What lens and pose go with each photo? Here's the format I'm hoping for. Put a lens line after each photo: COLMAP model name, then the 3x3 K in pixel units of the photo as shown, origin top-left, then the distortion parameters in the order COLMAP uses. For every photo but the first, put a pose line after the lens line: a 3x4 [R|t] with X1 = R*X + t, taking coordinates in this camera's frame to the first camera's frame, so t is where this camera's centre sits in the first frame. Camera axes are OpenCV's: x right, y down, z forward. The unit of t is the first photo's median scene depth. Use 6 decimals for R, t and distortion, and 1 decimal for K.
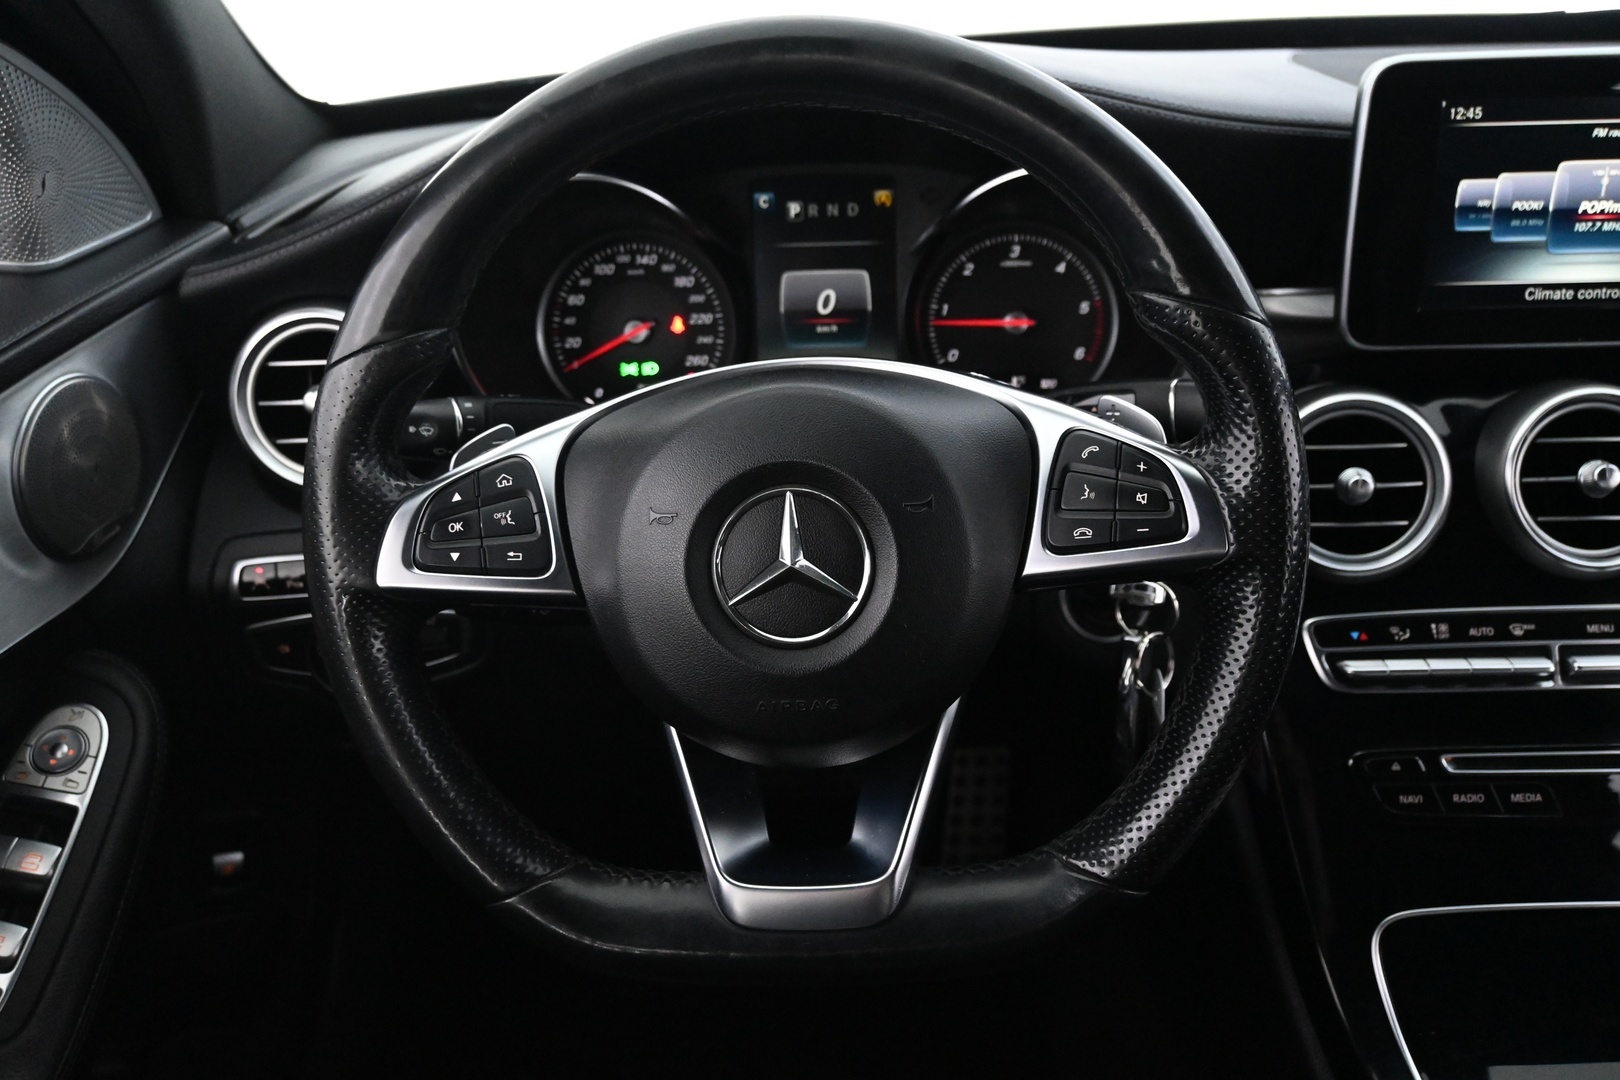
lens RADIAL K [[1432.6, 0, 810.0], [0, 1432.6, 540.0], [0, 0, 1]] dist [0.000612, 0.001428]
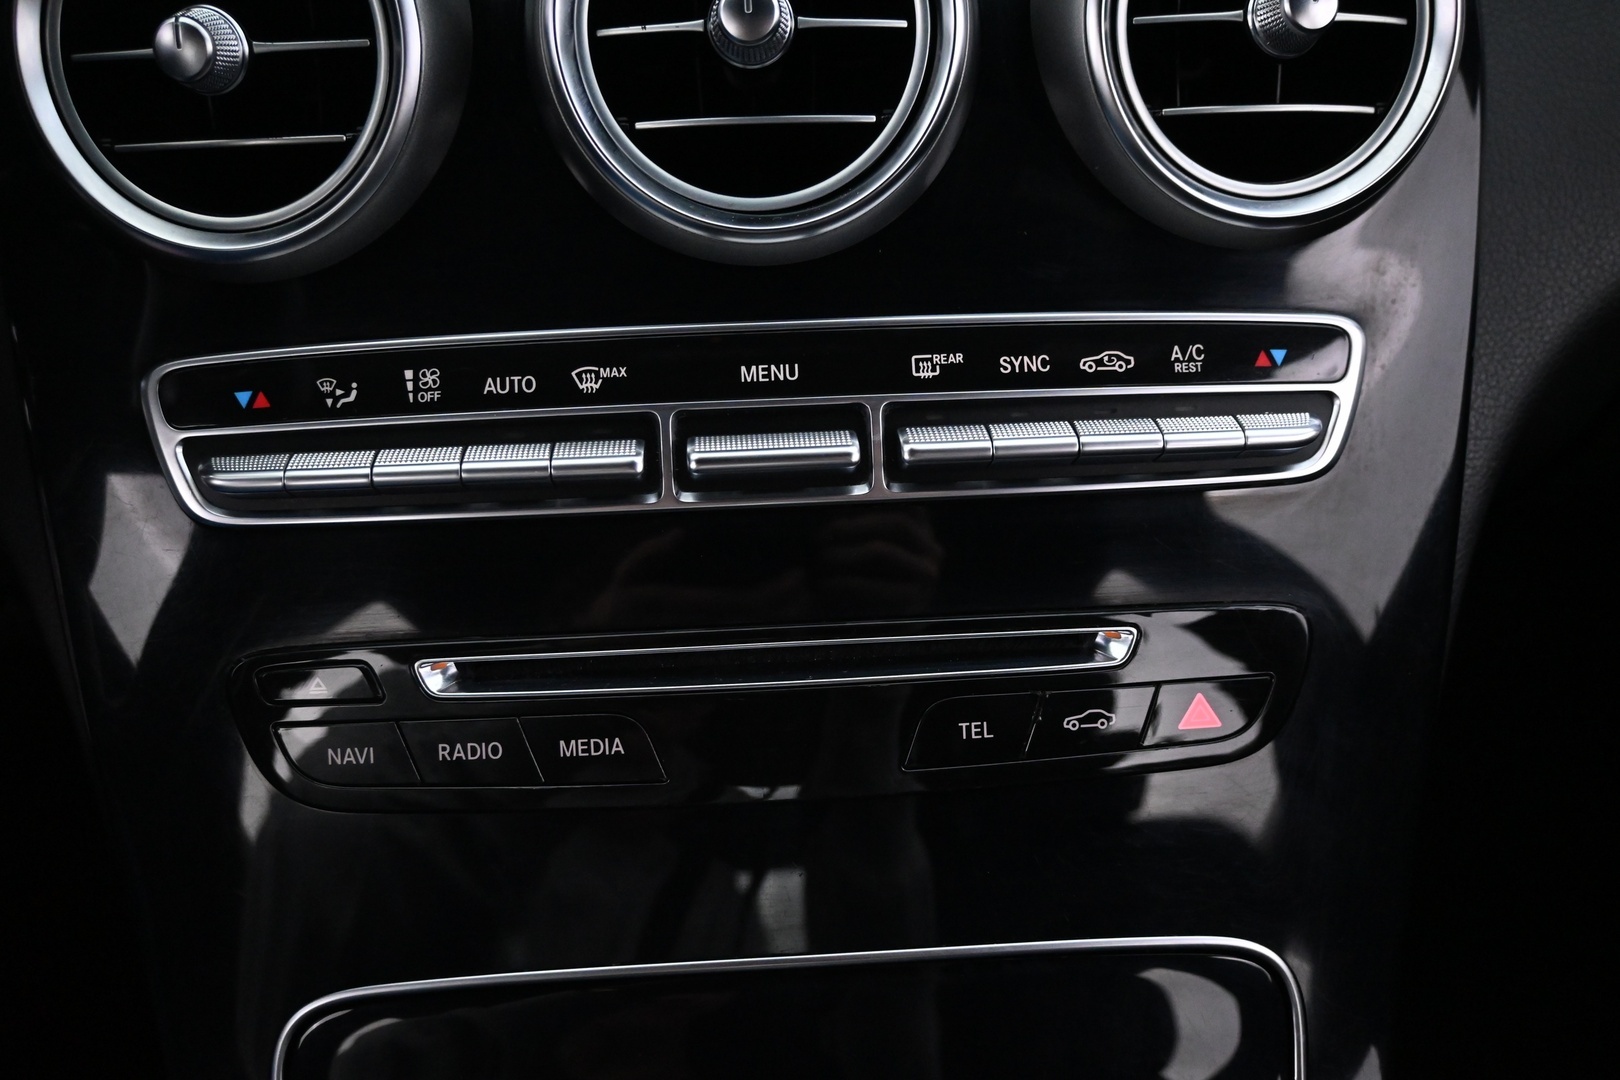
lens RADIAL K [[1408.1, 0, 810.0], [0, 1408.1, 540.0], [0, 0, 1]] dist [0.001342, 0.002835]
pose [[0.997102, -0.026413, 0.071343, 0.525070], [0.014740, 0.987097, 0.159442, 0.042629], [-0.074633, -0.157928, 0.984626, 0.547609]]
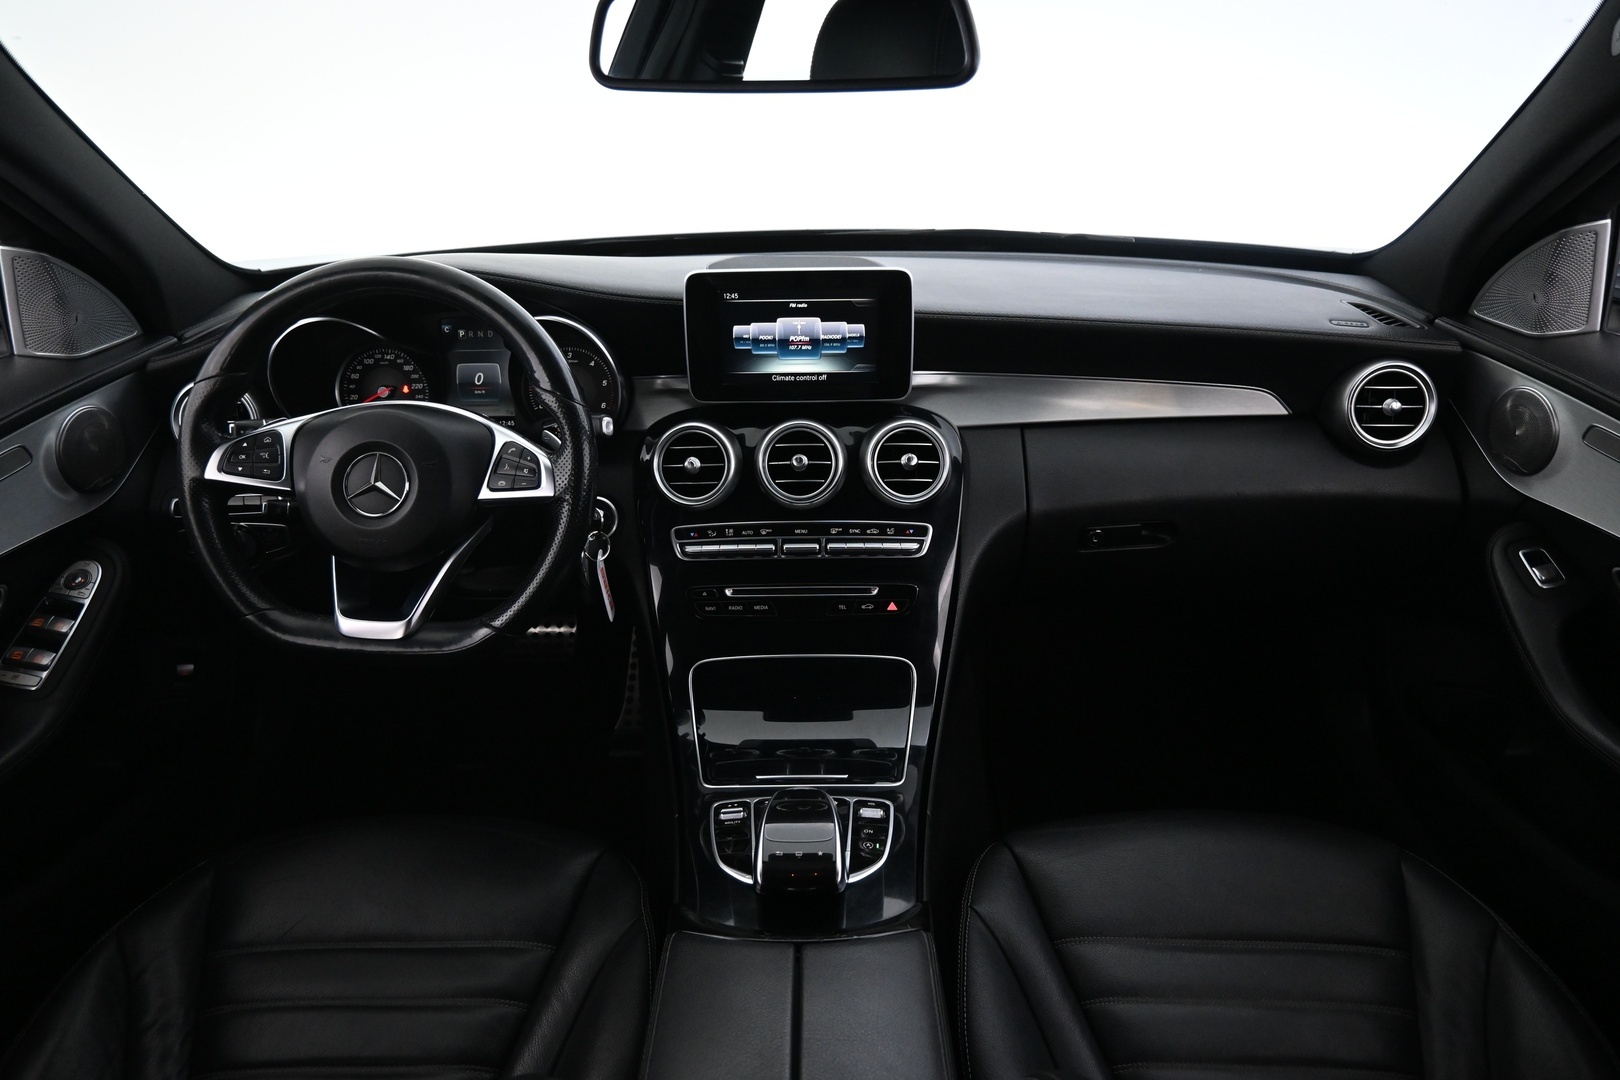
lens RADIAL K [[1156.9, 0, 810.0], [0, 1156.9, 540.0], [0, 0, 1]] dist [0.026354, 0.001400]
pose [[0.999921, 0.009065, 0.008699, 0.543471], [-0.008758, 0.999358, -0.034748, 0.134056], [-0.009008, 0.034669, 0.999358, -0.743661]]
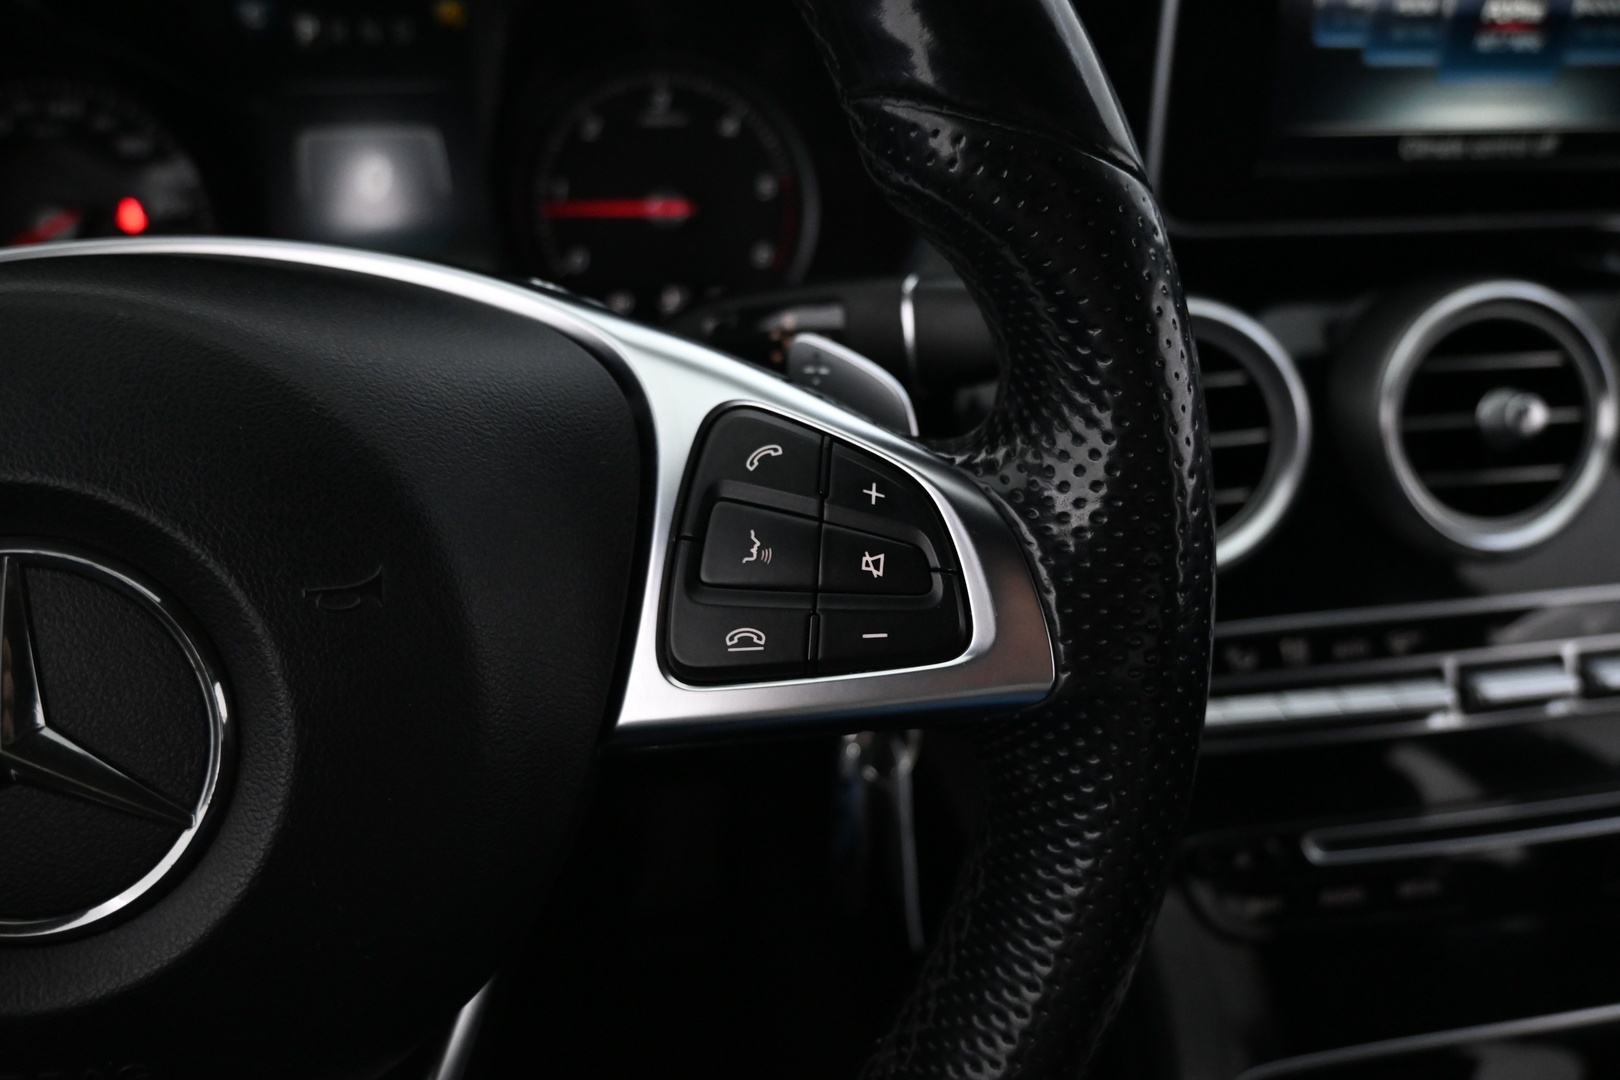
lens RADIAL K [[1243.1, 0, 810.0], [0, 1243.1, 540.0], [0, 0, 1]] dist [-0.007653, 0.000830]
pose [[0.981846, -0.050661, 0.182789, 0.109596], [0.040102, 0.997331, 0.061012, -0.034149], [-0.185392, -0.052574, 0.981257, 0.468051]]
